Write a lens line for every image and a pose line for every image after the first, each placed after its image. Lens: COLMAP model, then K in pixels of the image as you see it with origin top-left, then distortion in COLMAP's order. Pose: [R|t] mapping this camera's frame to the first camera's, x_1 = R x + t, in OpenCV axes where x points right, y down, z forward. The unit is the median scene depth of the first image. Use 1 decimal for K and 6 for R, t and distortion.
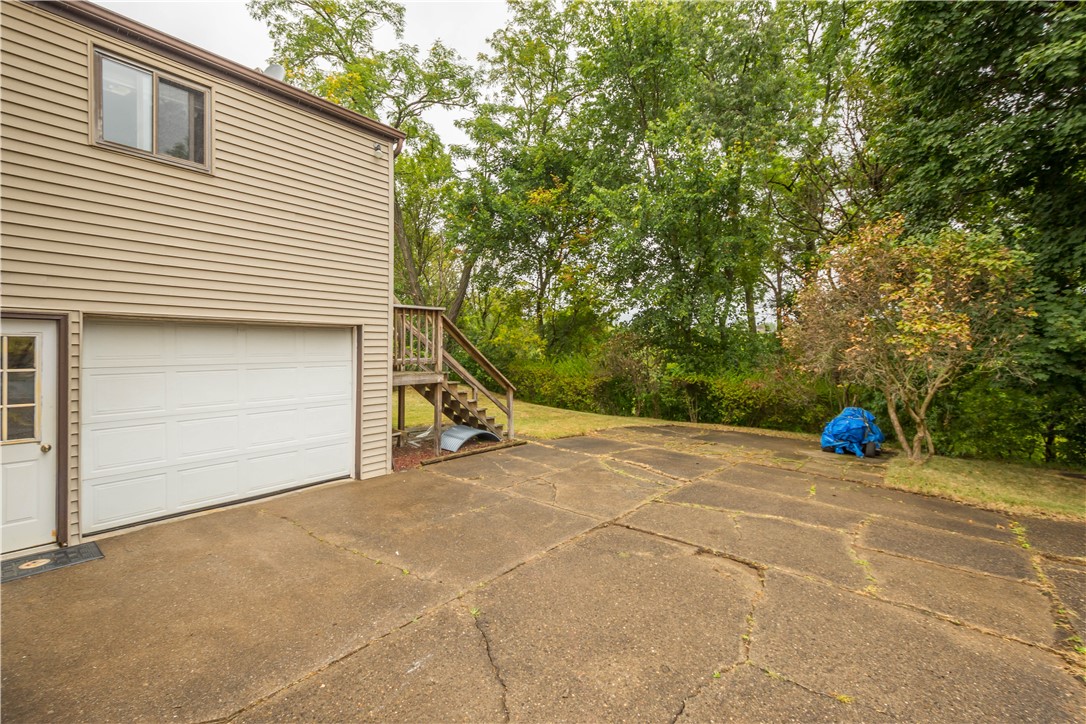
lens RADIAL K [[477.1, 0, 547.7], [0, 477.1, 355.9], [0, 0, 1]] dist [0.002756, -0.002171]
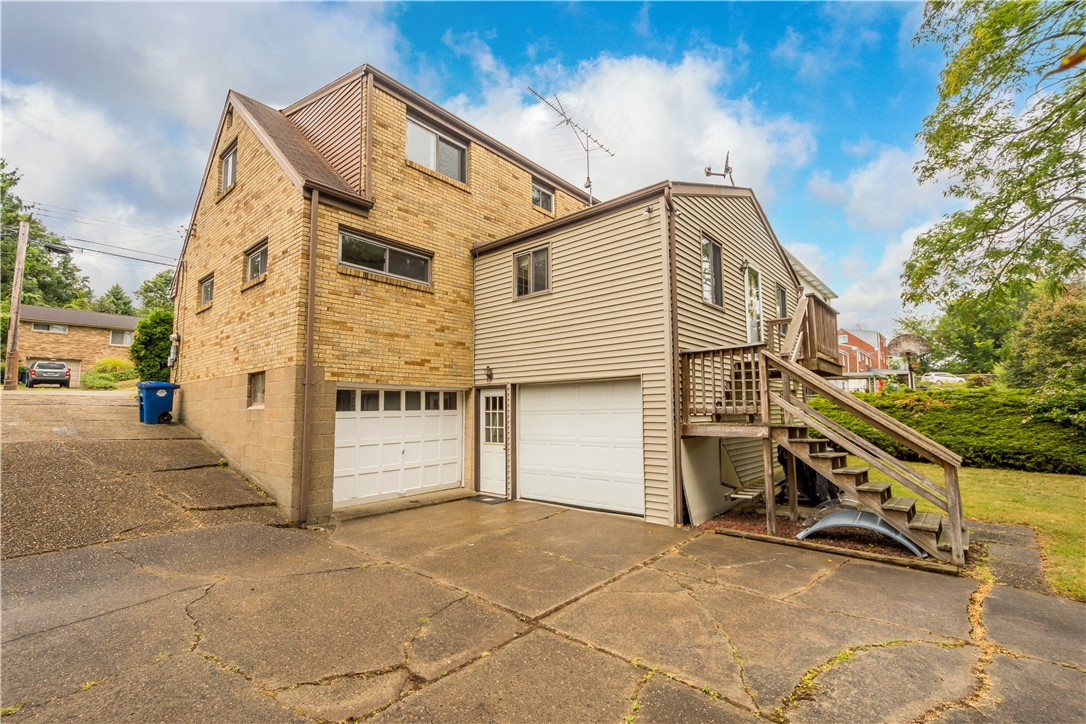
lens RADIAL K [[477.1, 0, 554.6], [0, 477.1, 368.9], [0, 0, 1]] dist [0.002756, -0.002171]
pose [[-0.026203, -0.098069, -0.994835, 0.871692], [-0.017134, 0.995074, -0.097641, 0.039018], [0.999510, 0.014487, -0.027754, 1.035928]]
